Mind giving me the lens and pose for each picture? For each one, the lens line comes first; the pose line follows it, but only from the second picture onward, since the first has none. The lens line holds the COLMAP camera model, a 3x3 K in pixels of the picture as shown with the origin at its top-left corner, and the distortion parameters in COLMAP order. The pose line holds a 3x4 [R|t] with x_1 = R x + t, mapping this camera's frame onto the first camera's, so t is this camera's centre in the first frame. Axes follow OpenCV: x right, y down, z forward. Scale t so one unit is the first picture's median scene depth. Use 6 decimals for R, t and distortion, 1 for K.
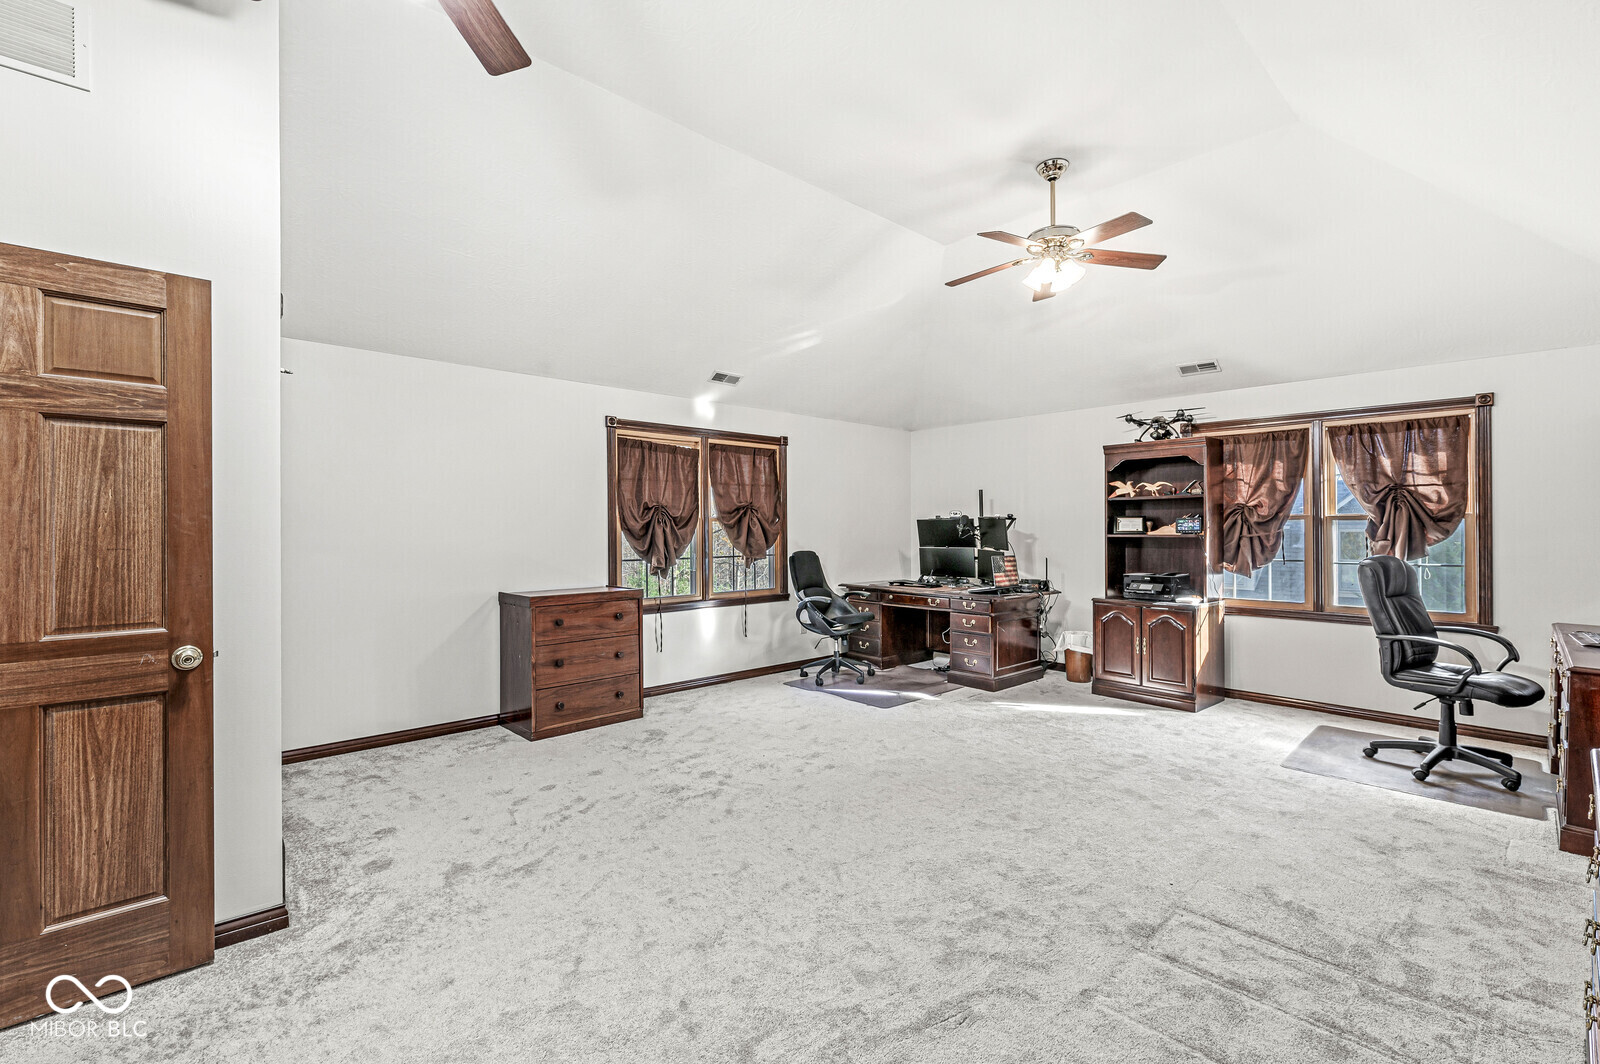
lens RADIAL K [[696.3, 0, 805.4], [0, 696.3, 529.1], [0, 0, 1]] dist [-0.002783, 0.000548]
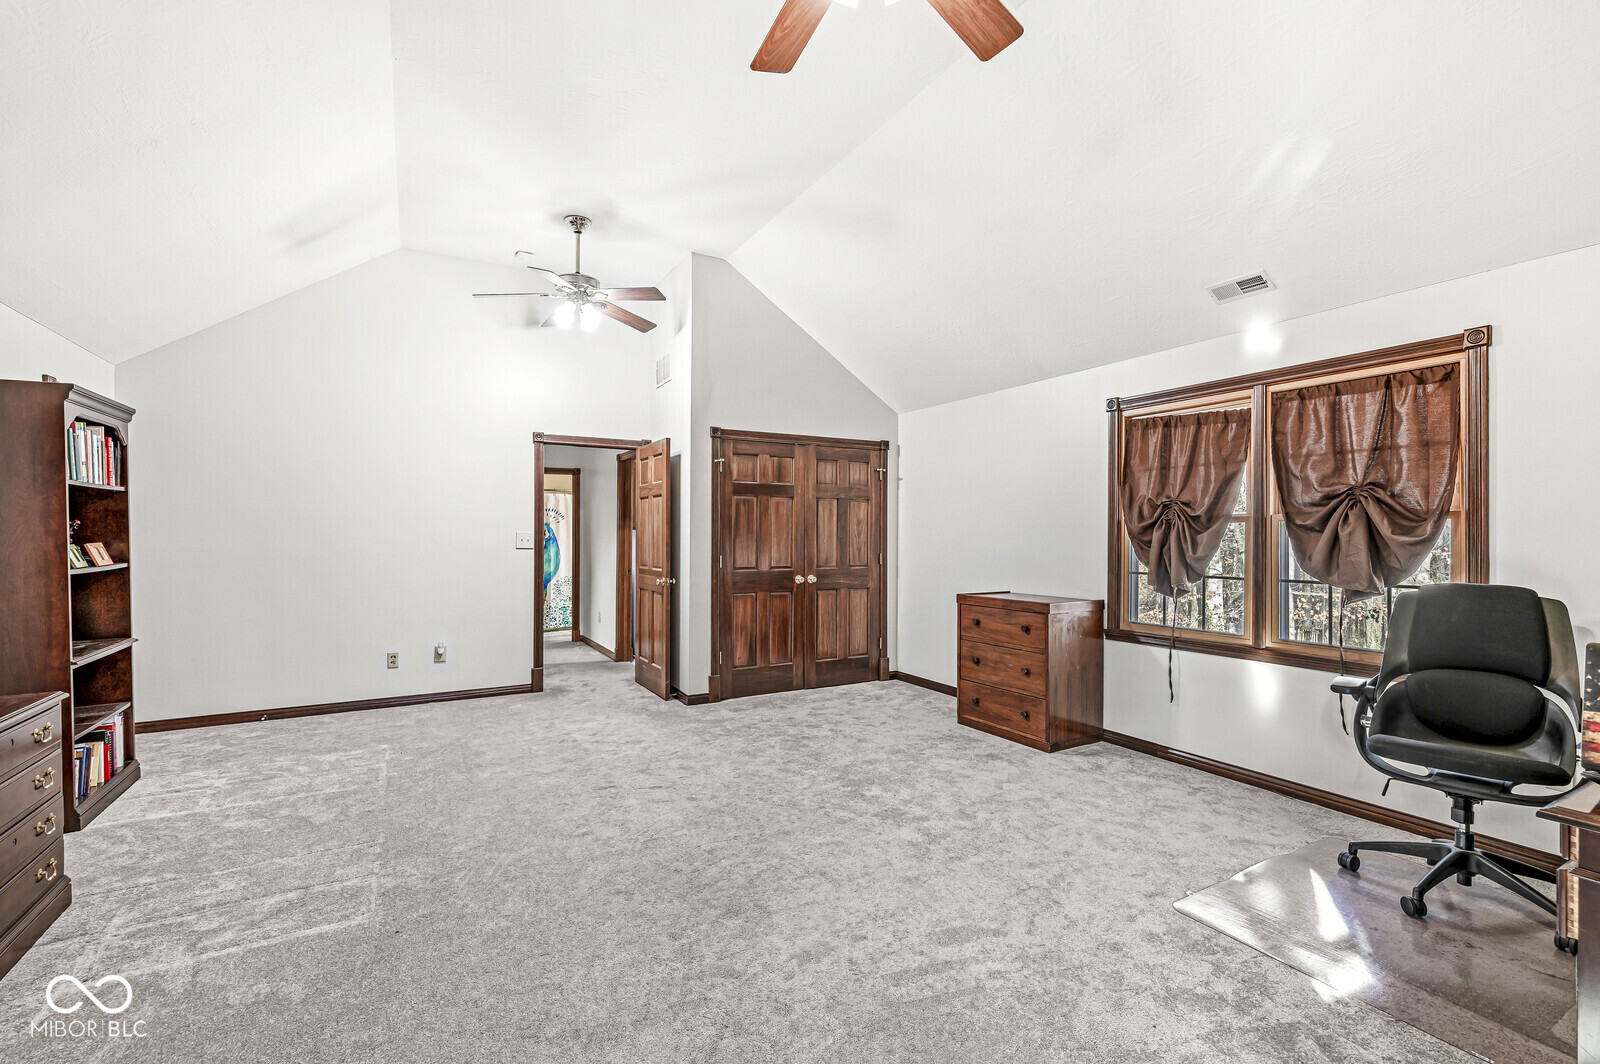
lens RADIAL K [[696.3, 0, 804.0], [0, 696.3, 533.1], [0, 0, 1]] dist [-0.002783, 0.000548]
pose [[-0.233067, 0.003470, -0.972455, 0.674113], [0.001675, 0.999994, 0.003167, -0.004480], [0.972459, -0.000891, -0.233071, 0.912579]]
